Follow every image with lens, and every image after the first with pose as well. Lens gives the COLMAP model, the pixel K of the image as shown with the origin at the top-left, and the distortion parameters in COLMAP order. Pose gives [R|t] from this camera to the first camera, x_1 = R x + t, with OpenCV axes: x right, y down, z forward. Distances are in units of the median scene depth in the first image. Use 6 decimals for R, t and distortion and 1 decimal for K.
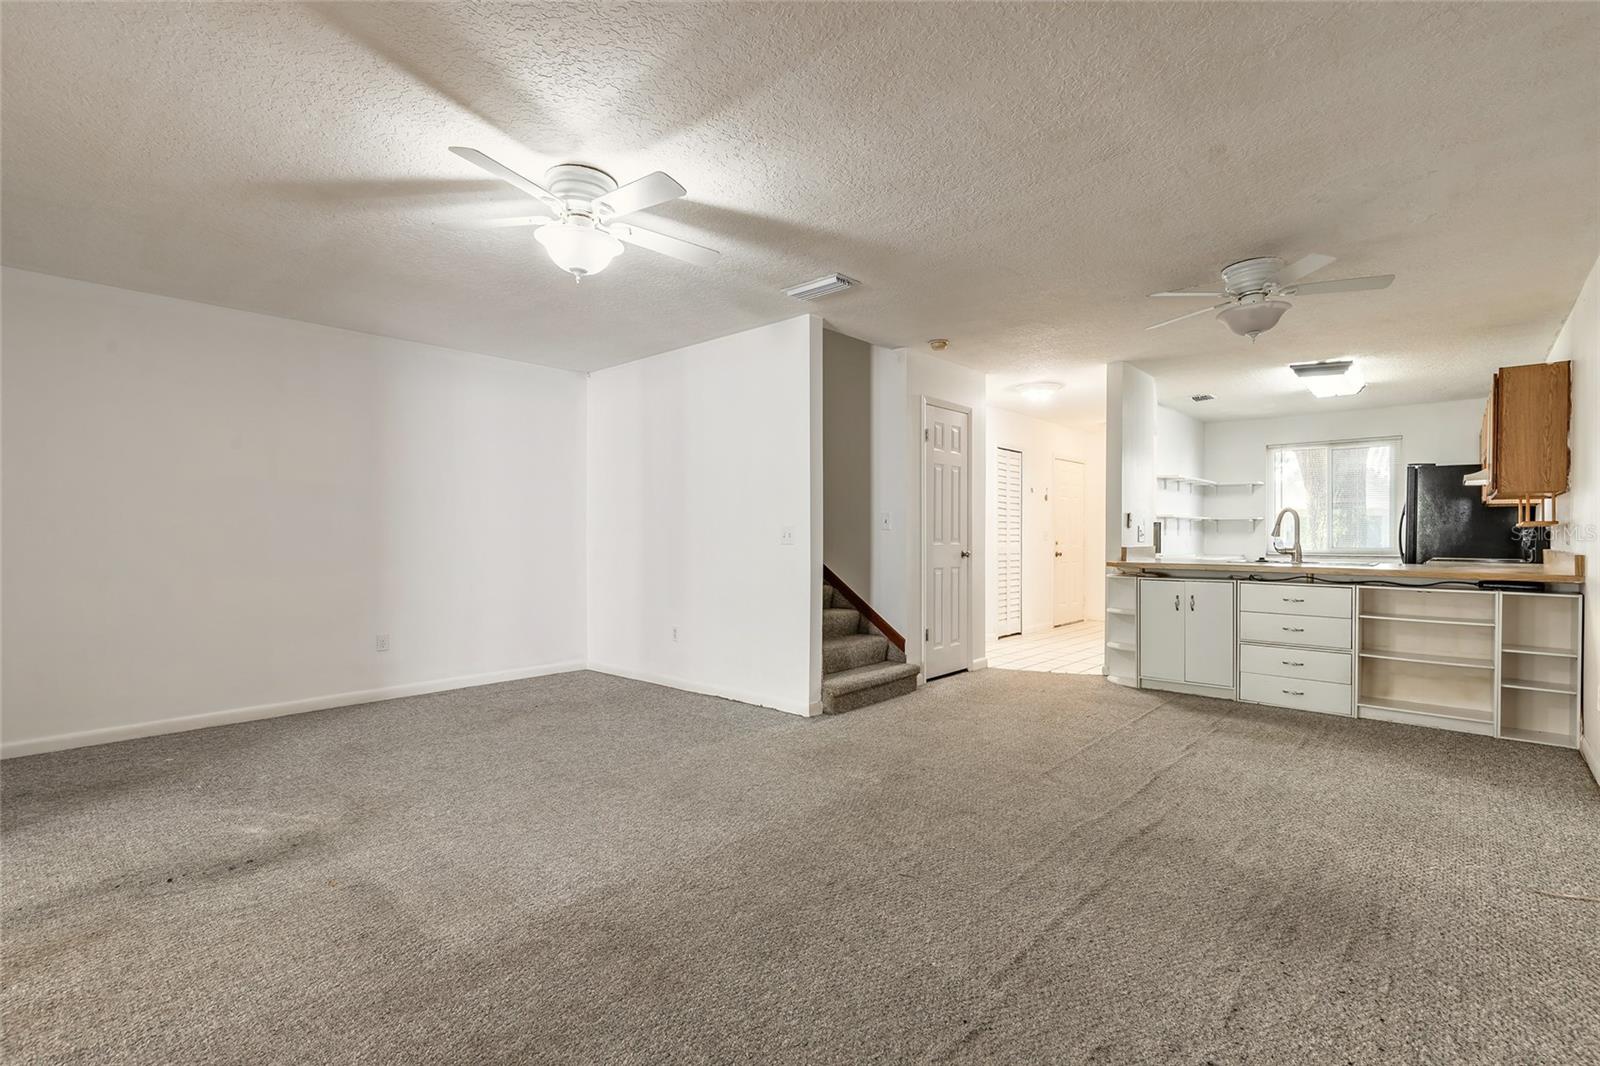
lens RADIAL K [[721.9, 0, 799.7], [0, 721.9, 539.4], [0, 0, 1]] dist [0.006430, -0.000922]
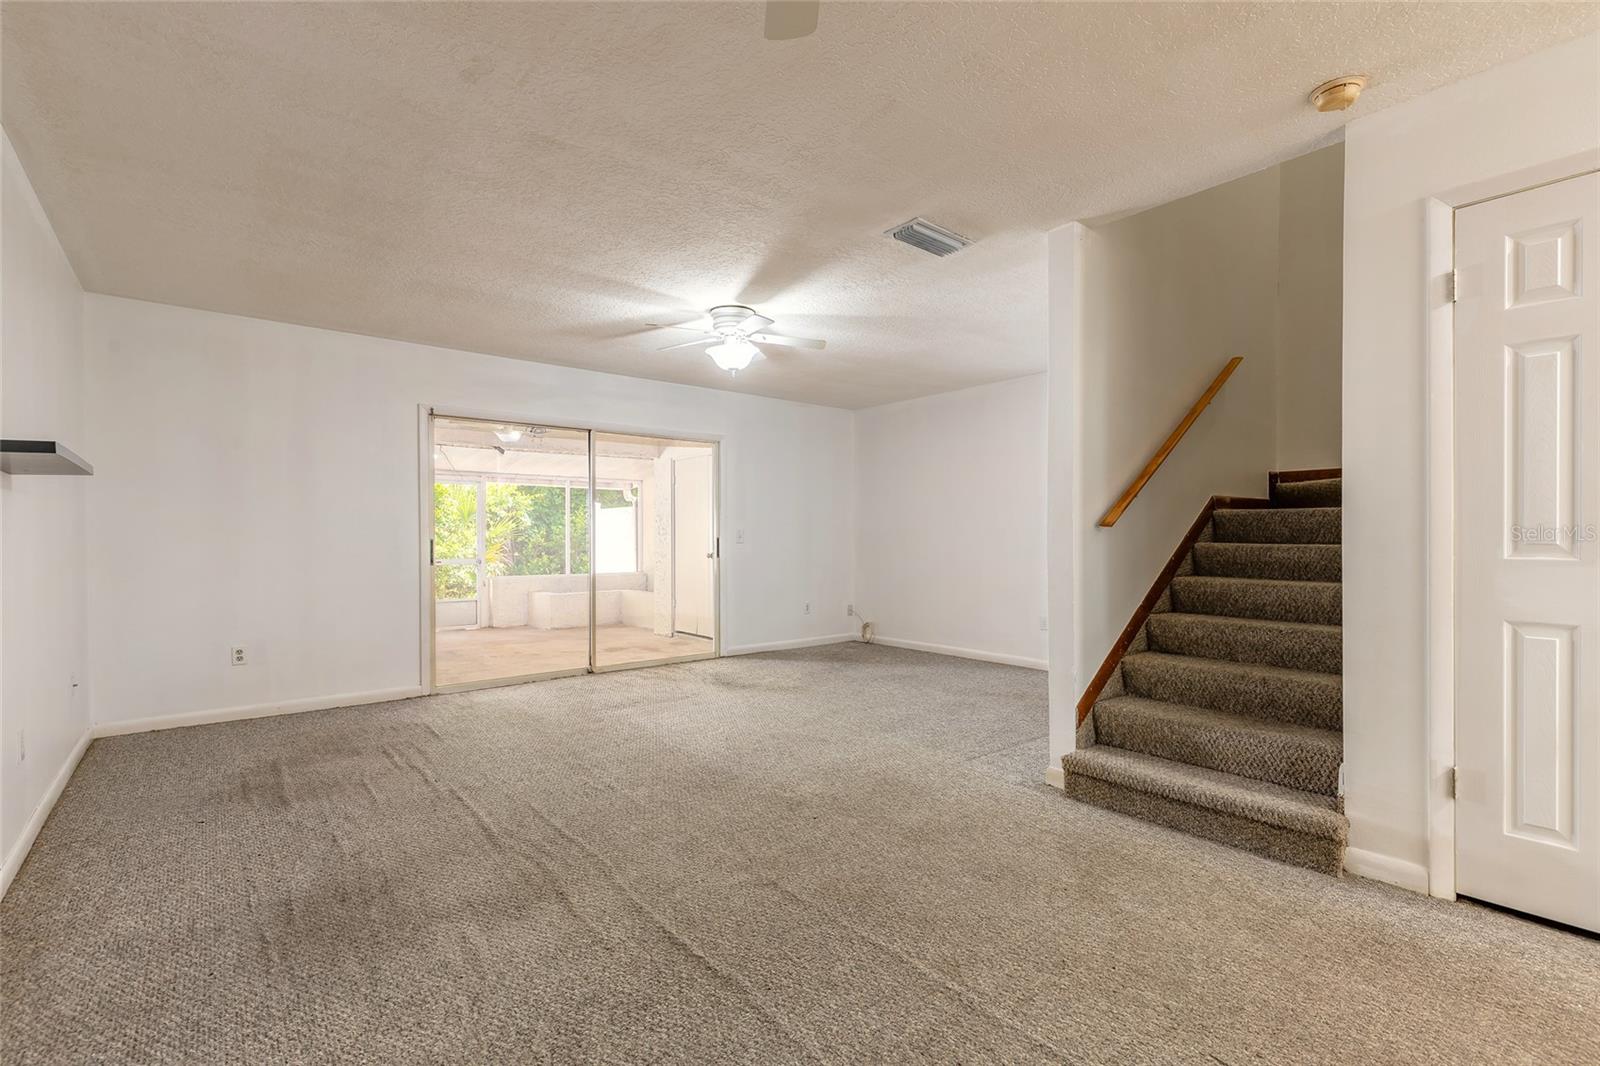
lens RADIAL K [[721.9, 0, 802.3], [0, 721.9, 542.9], [0, 0, 1]] dist [0.006430, -0.000922]
pose [[-0.139861, 0.009644, -0.990124, 0.937304], [-0.005440, 0.999930, 0.010508, -0.005597], [0.990156, 0.006856, -0.139798, 1.038006]]
